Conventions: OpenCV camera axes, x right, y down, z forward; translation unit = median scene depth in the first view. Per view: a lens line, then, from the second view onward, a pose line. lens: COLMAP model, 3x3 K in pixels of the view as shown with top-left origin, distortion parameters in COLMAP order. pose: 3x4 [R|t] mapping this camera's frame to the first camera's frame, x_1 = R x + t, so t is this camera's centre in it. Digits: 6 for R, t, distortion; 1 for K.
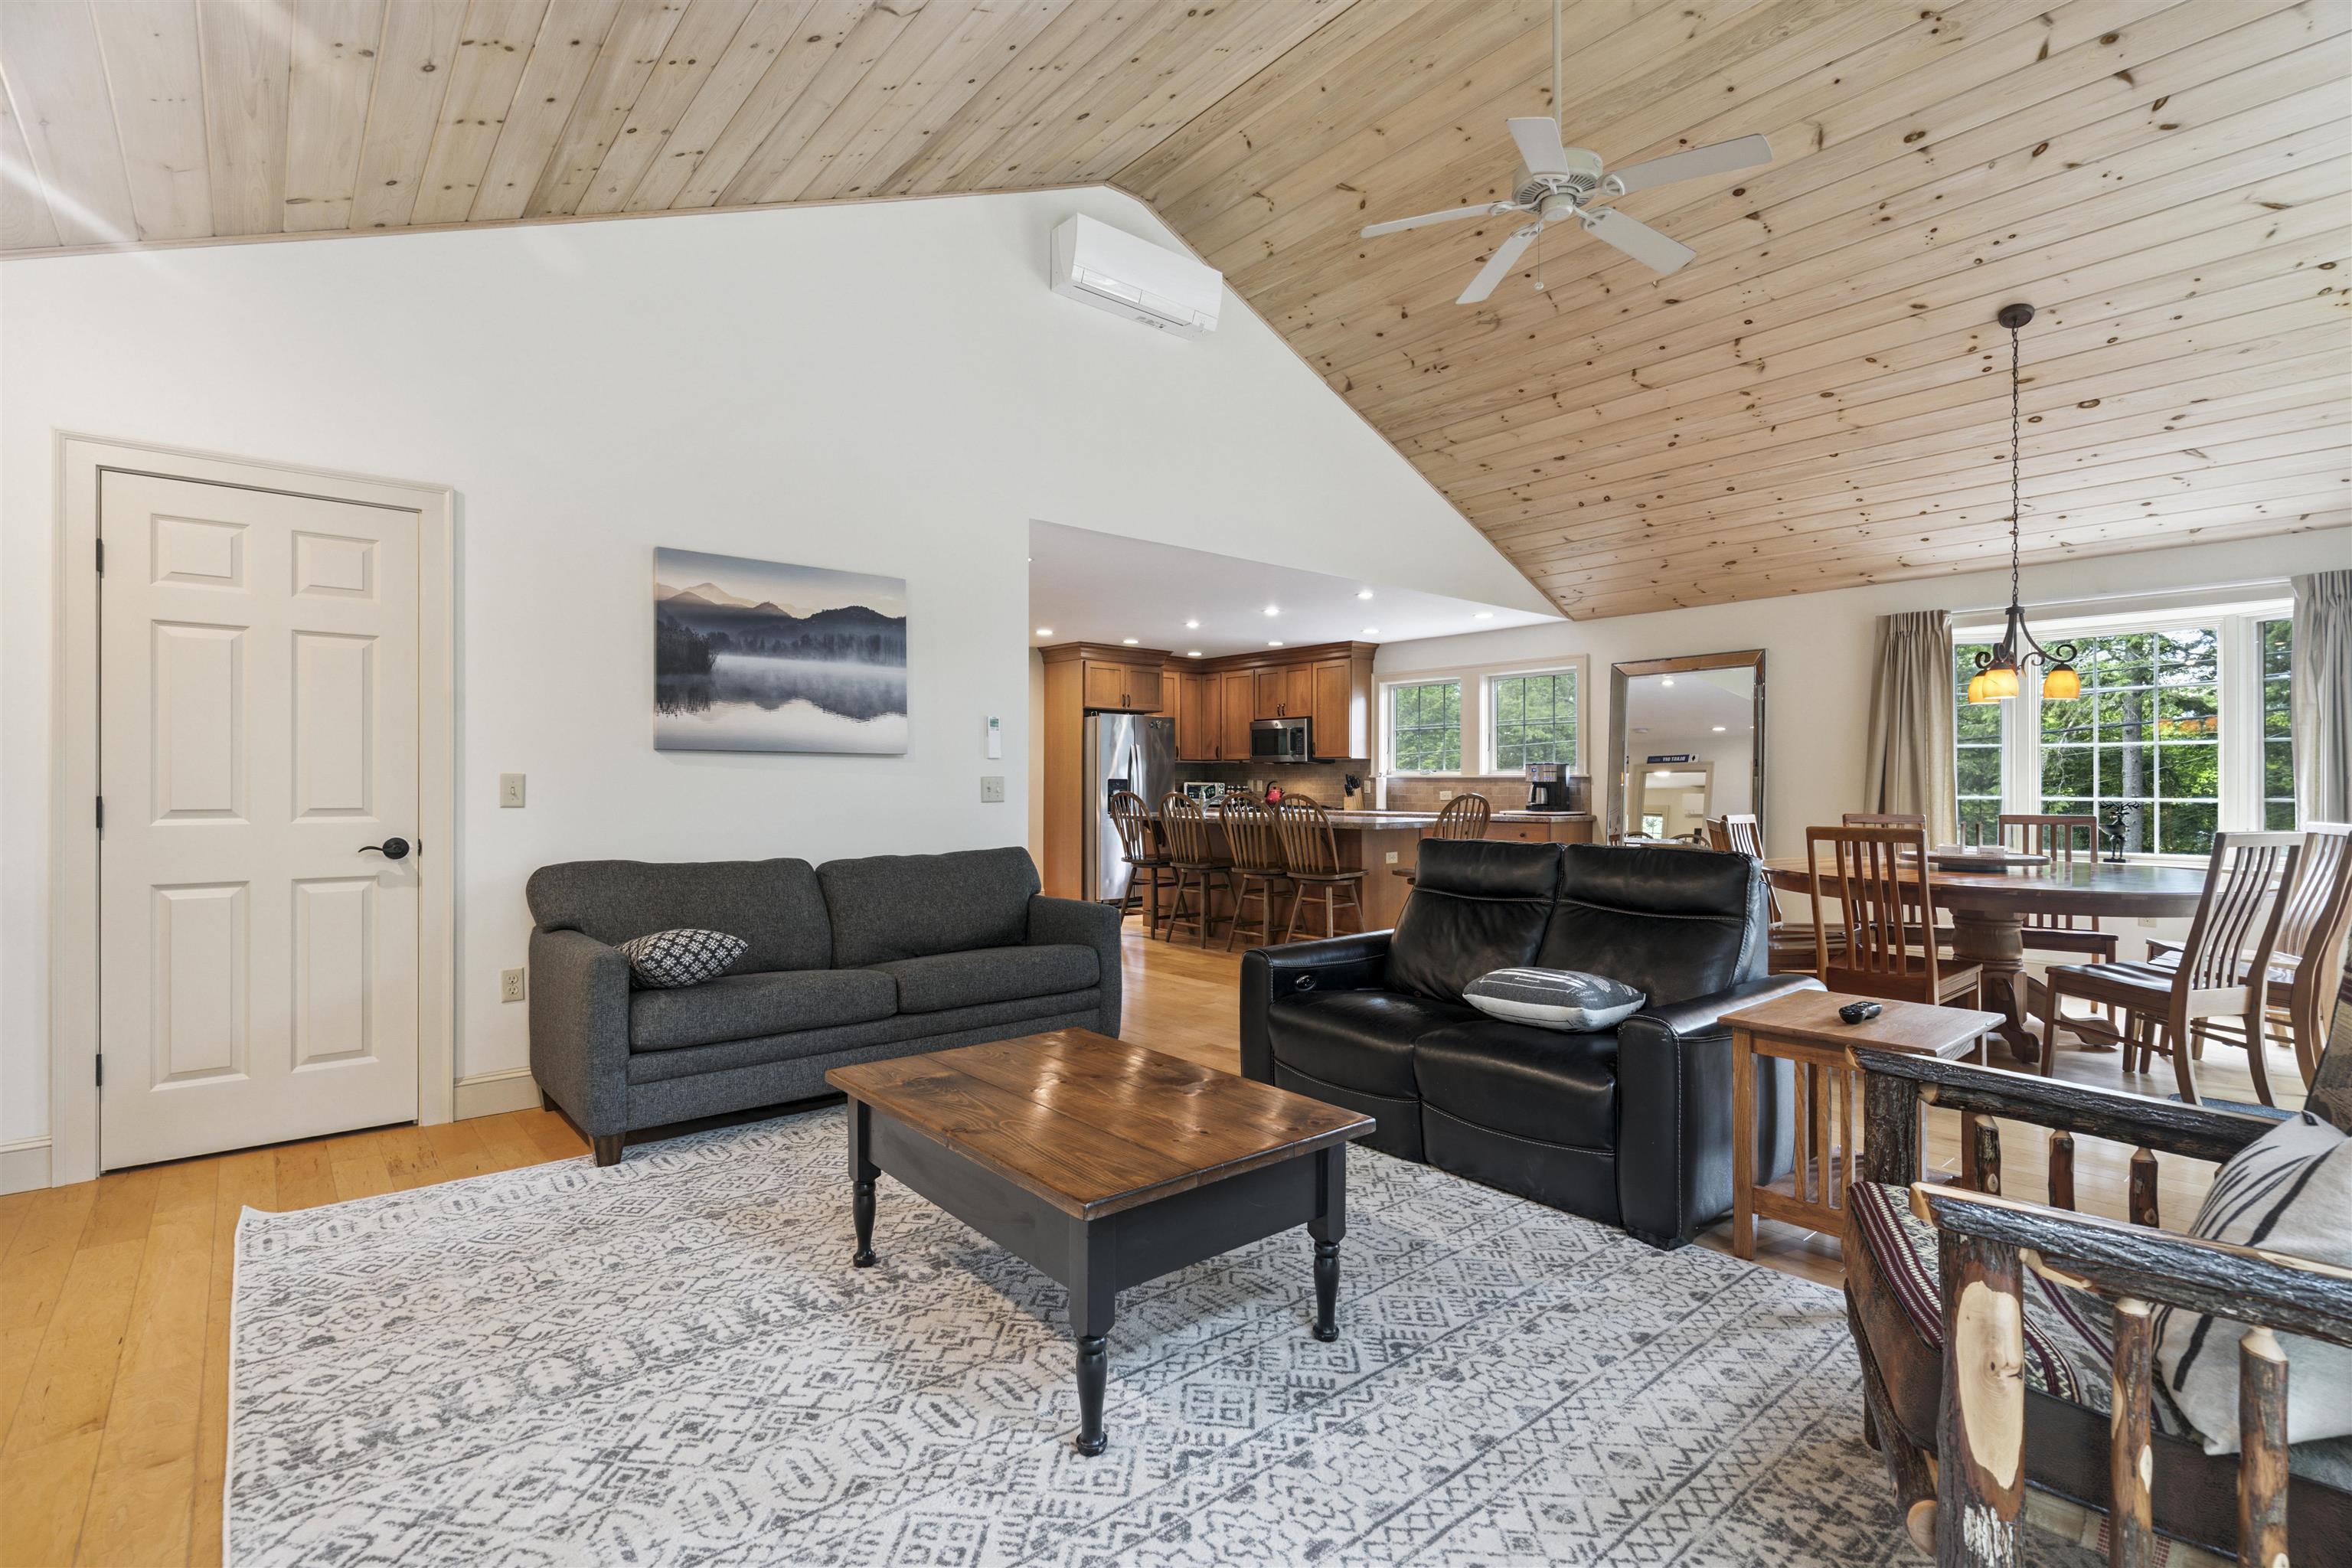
lens RADIAL K [[1094.0, 0, 1173.0], [0, 1094.0, 787.0], [0, 0, 1]] dist [-0.003819, -0.000180]
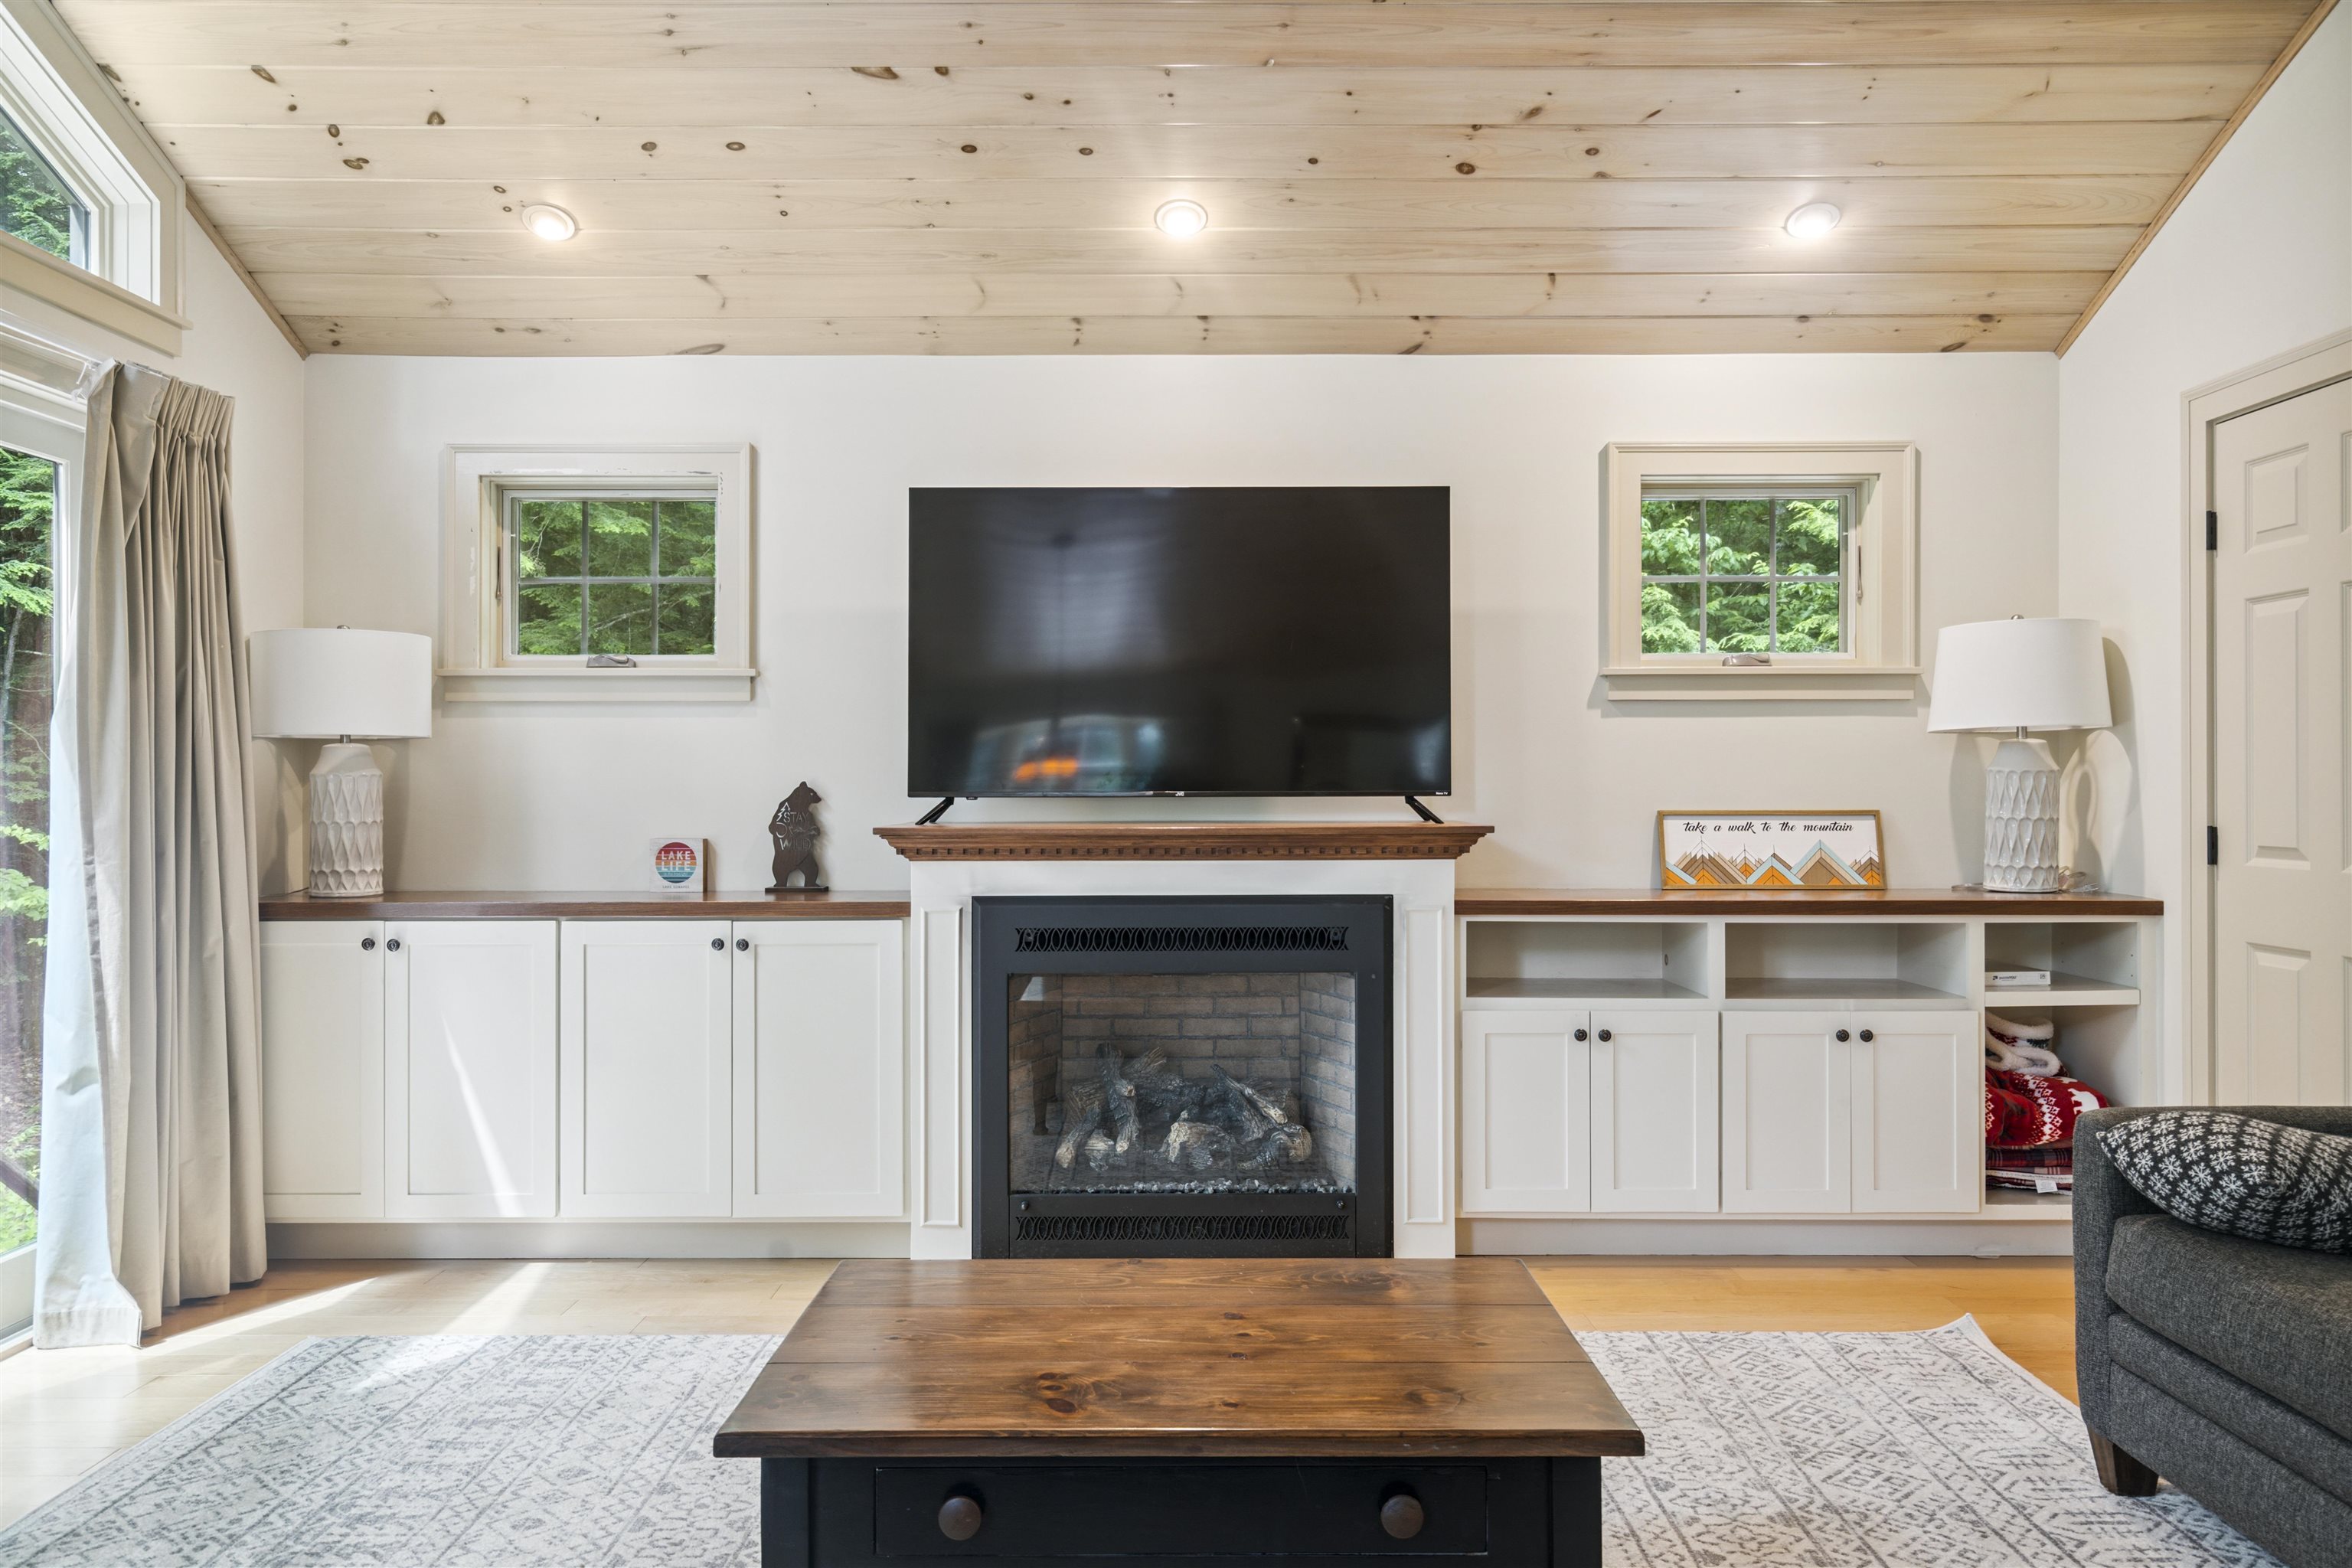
lens RADIAL K [[1720.9, 0, 1177.6], [0, 1720.9, 782.5], [0, 0, 1]] dist [0.005127, 0.003276]
pose [[-0.645392, 0.000024, -0.763852, 0.540127], [-0.002101, 0.999996, 0.001807, -0.026507], [0.763849, 0.002771, -0.645389, 1.337323]]
